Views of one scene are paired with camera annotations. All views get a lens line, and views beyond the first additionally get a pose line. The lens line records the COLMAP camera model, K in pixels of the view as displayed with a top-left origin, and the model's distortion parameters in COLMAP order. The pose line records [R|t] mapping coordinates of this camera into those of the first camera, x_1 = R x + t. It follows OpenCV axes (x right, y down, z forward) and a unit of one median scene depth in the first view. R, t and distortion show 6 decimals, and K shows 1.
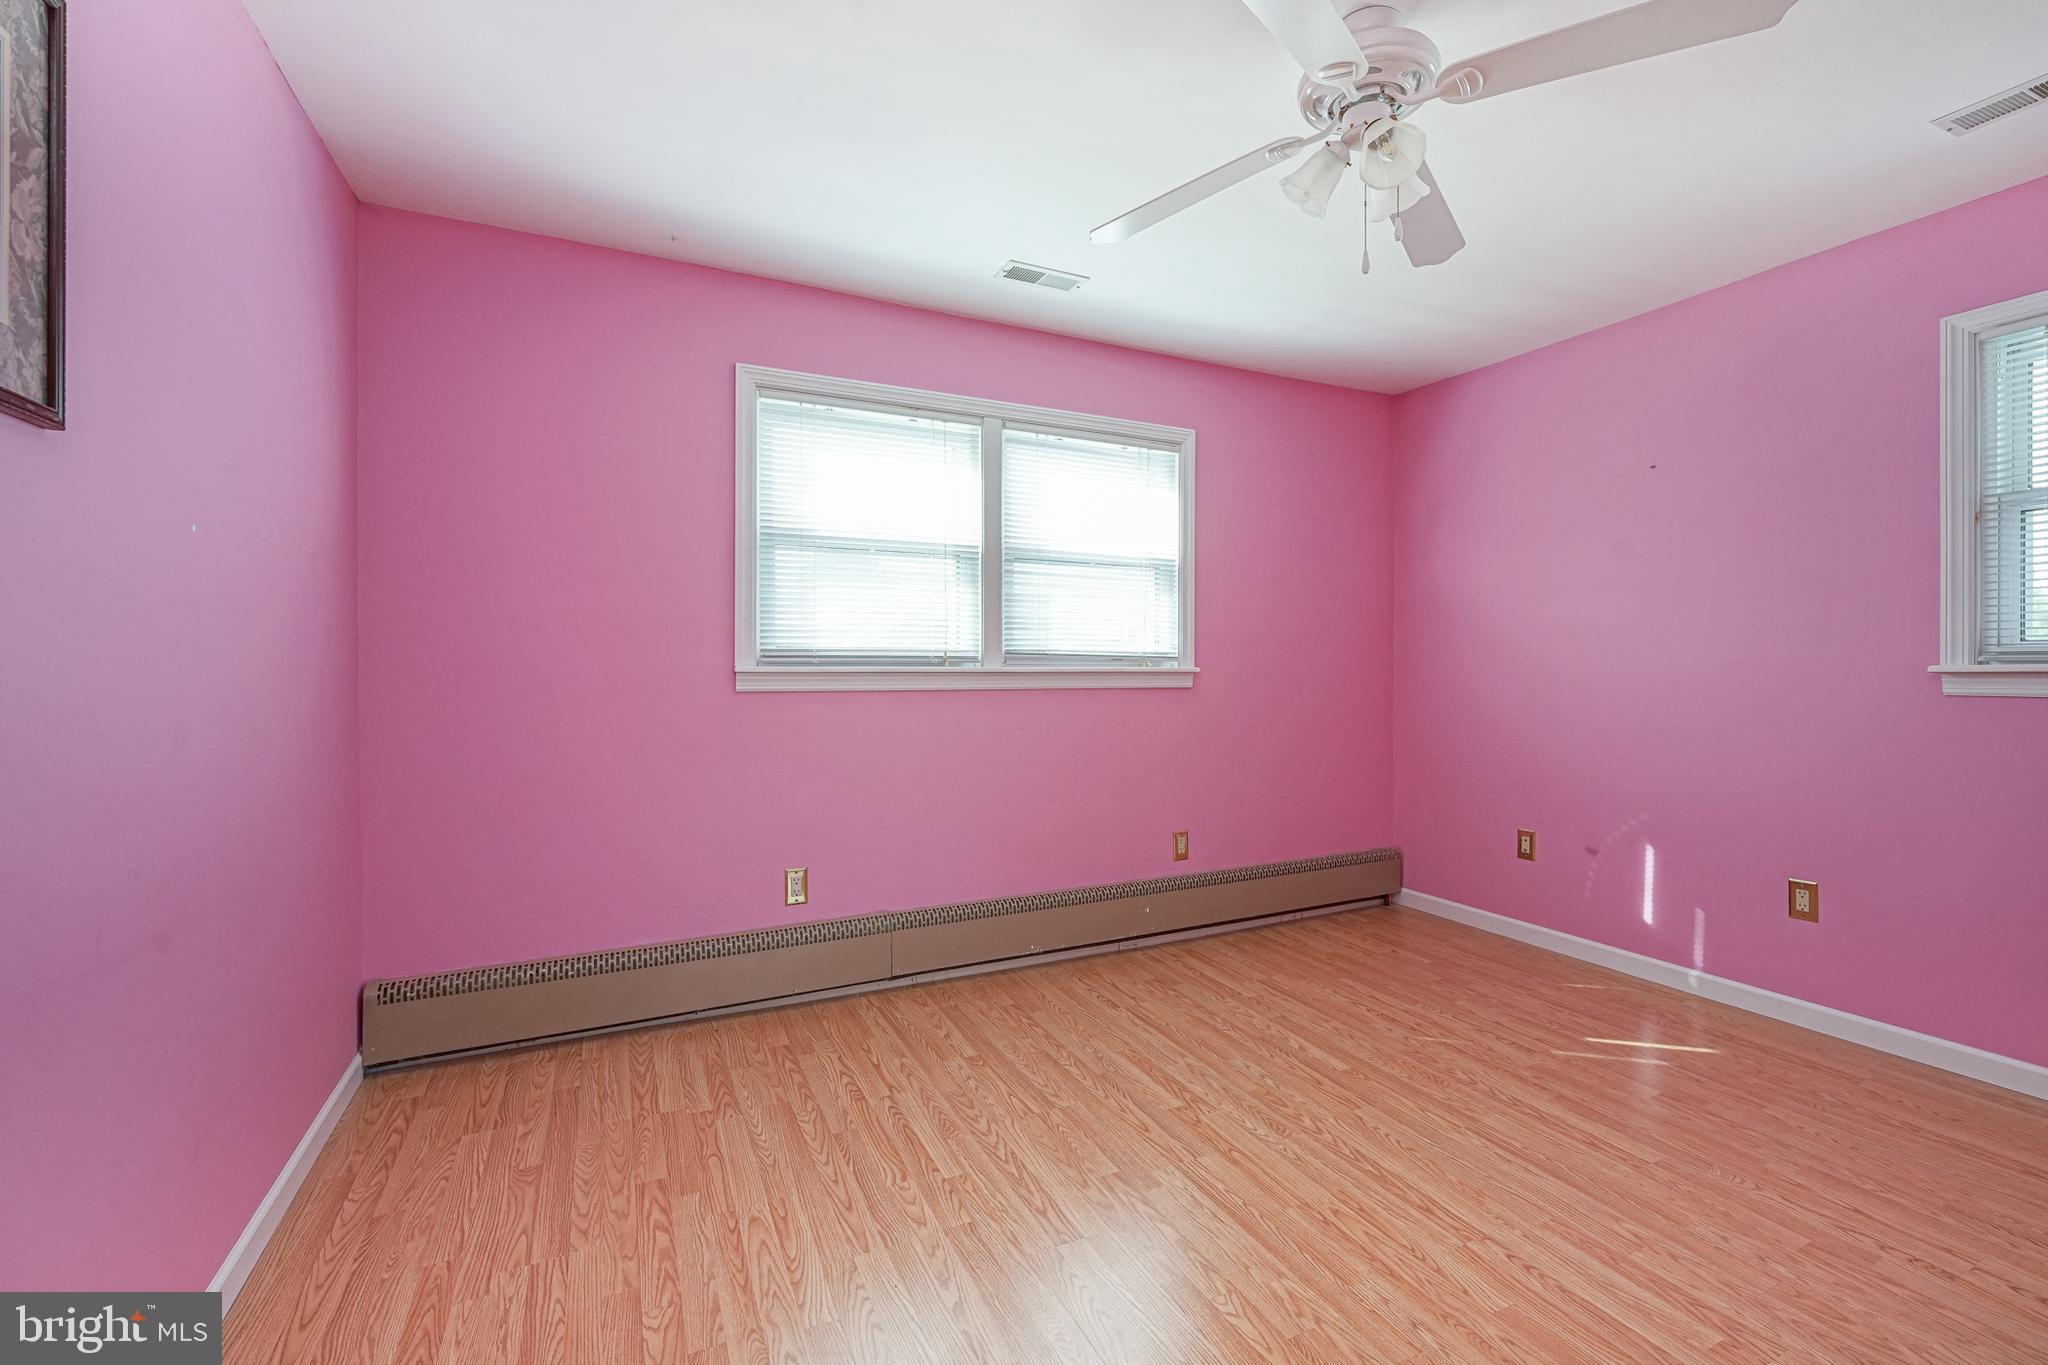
lens RADIAL K [[907.1, 0, 1092.4], [0, 907.1, 662.7], [0, 0, 1]] dist [0.000192, 0.000353]
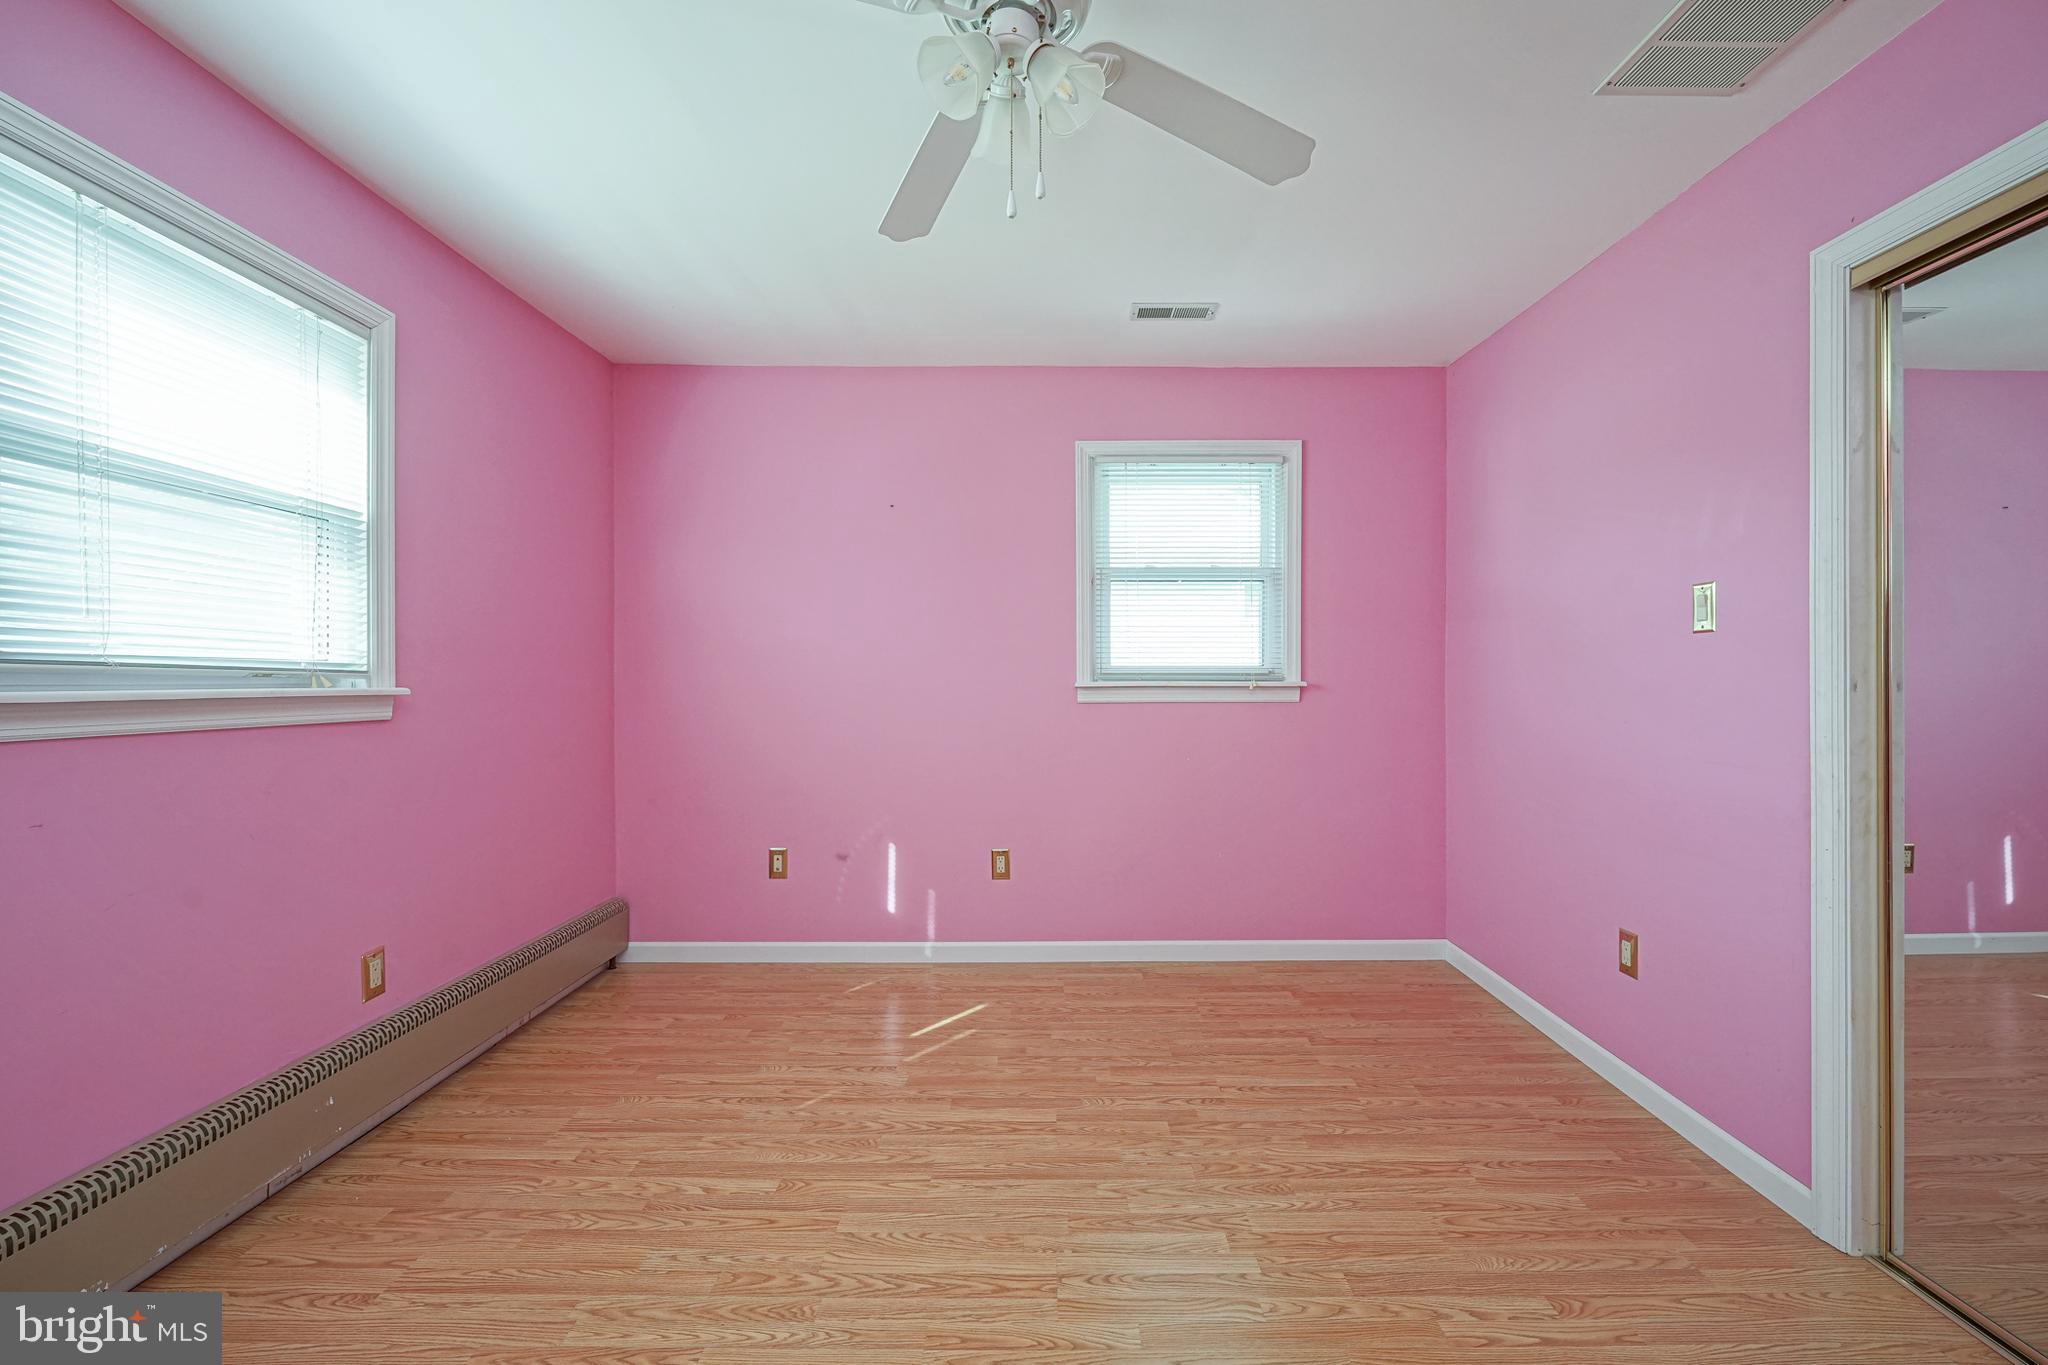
lens RADIAL K [[830.6, 0, 1033.4], [0, 830.6, 680.2], [0, 0, 1]] dist [-0.001807, 0.000305]
pose [[0.462481, -0.001483, 0.886628, -0.247901], [-0.002784, 0.999991, 0.003125, -0.004012], [-0.886625, -0.003914, 0.462473, 0.422901]]
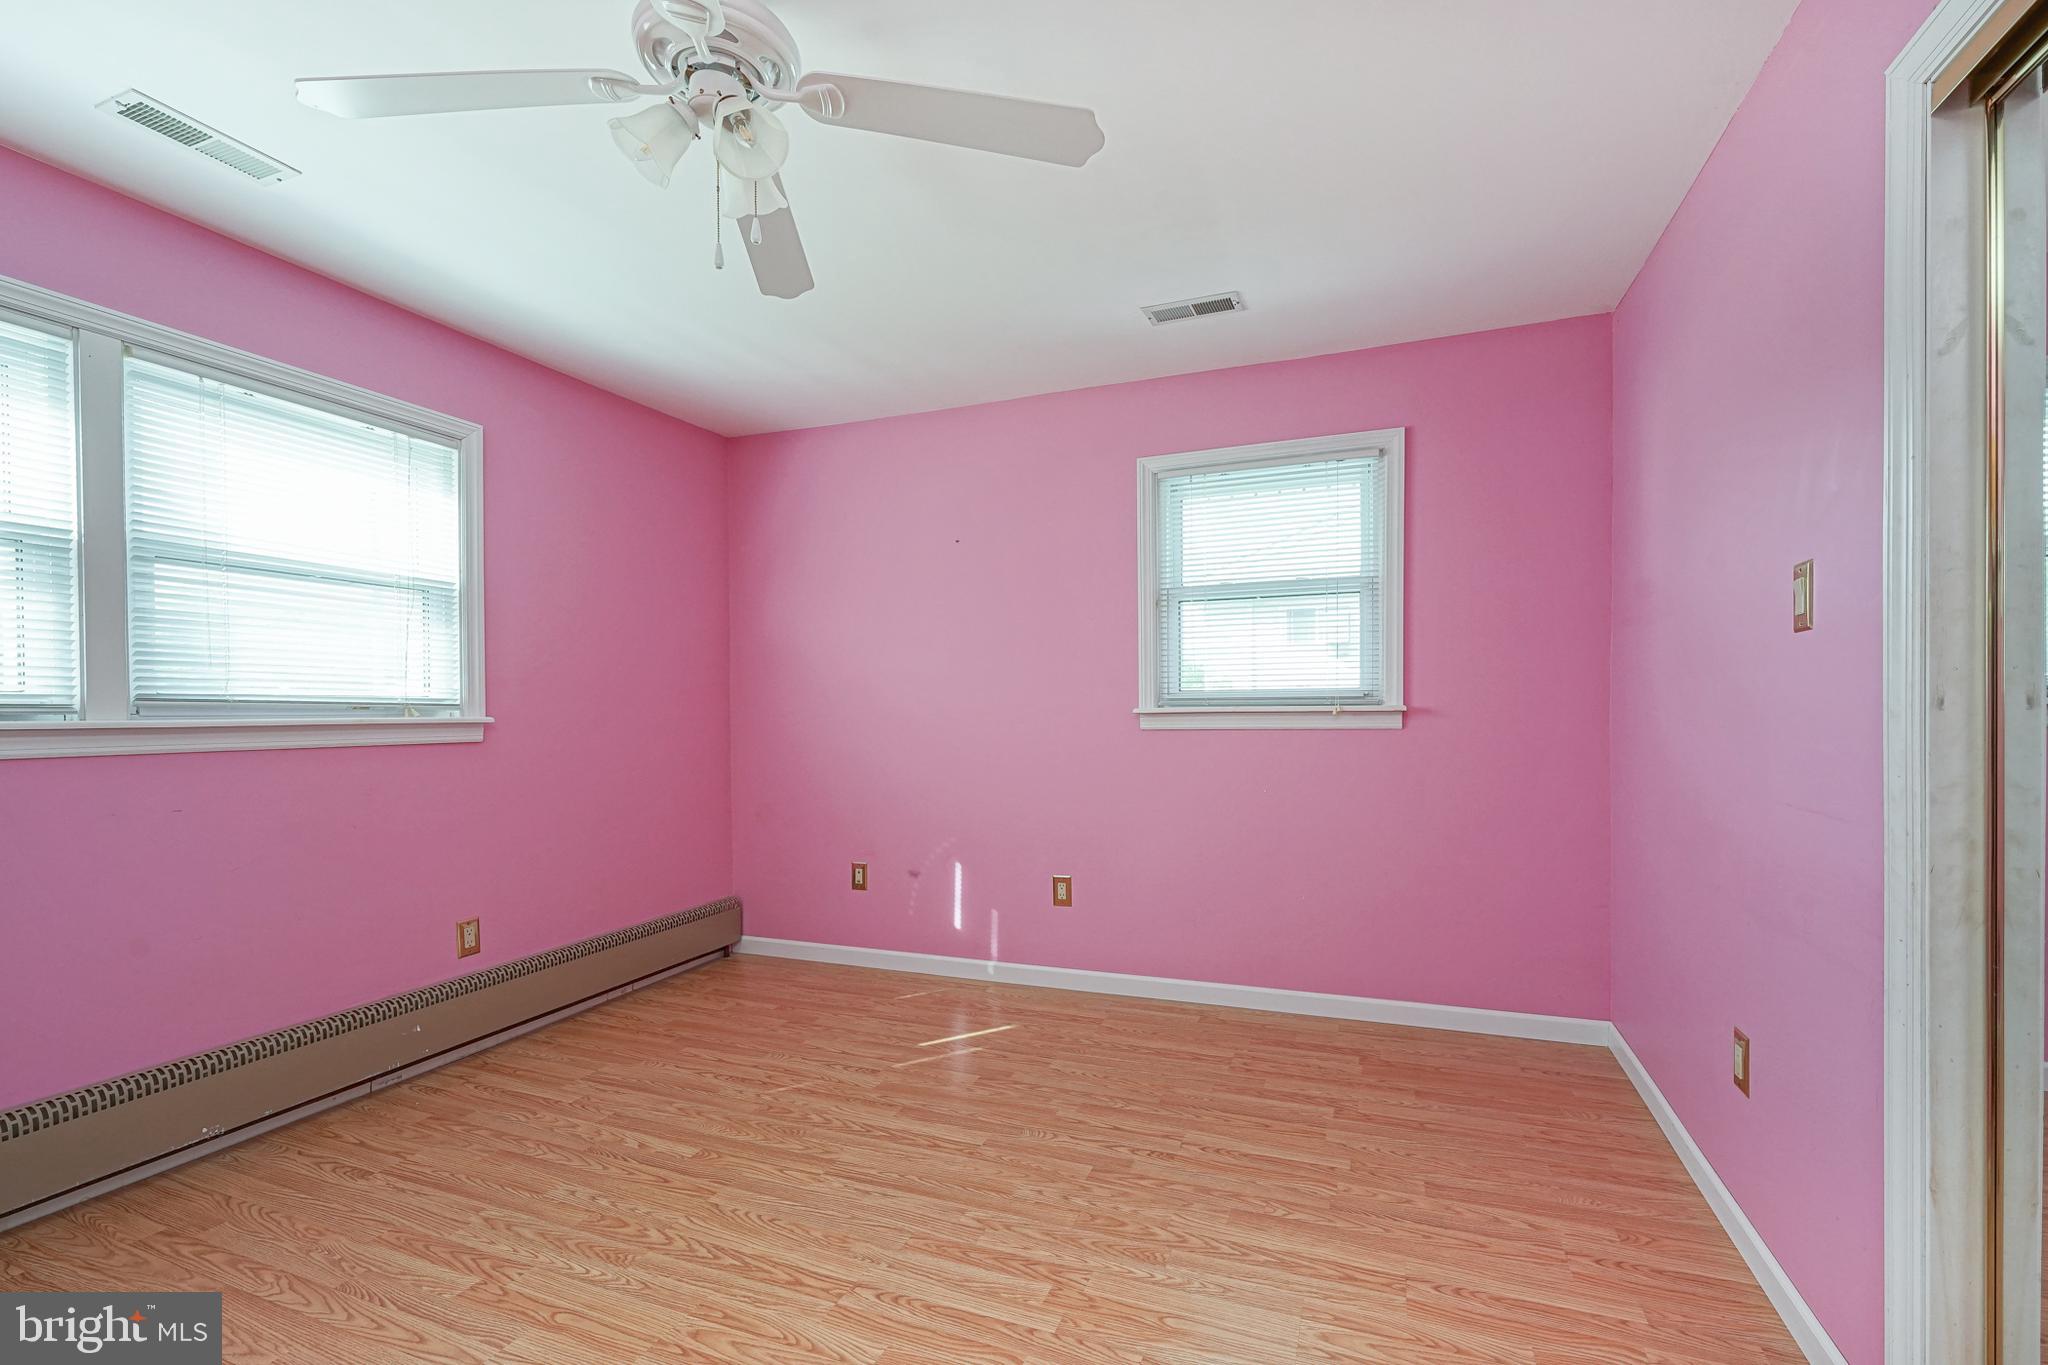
lens RADIAL K [[831.2, 0, 1073.6], [0, 831.2, 716.8], [0, 0, 1]] dist [-0.001272, 0.000073]
pose [[0.743335, -0.013148, 0.668790, 0.007139], [0.007624, 0.999908, 0.011183, 0.000702], [-0.668875, -0.003214, 0.743368, 0.112701]]
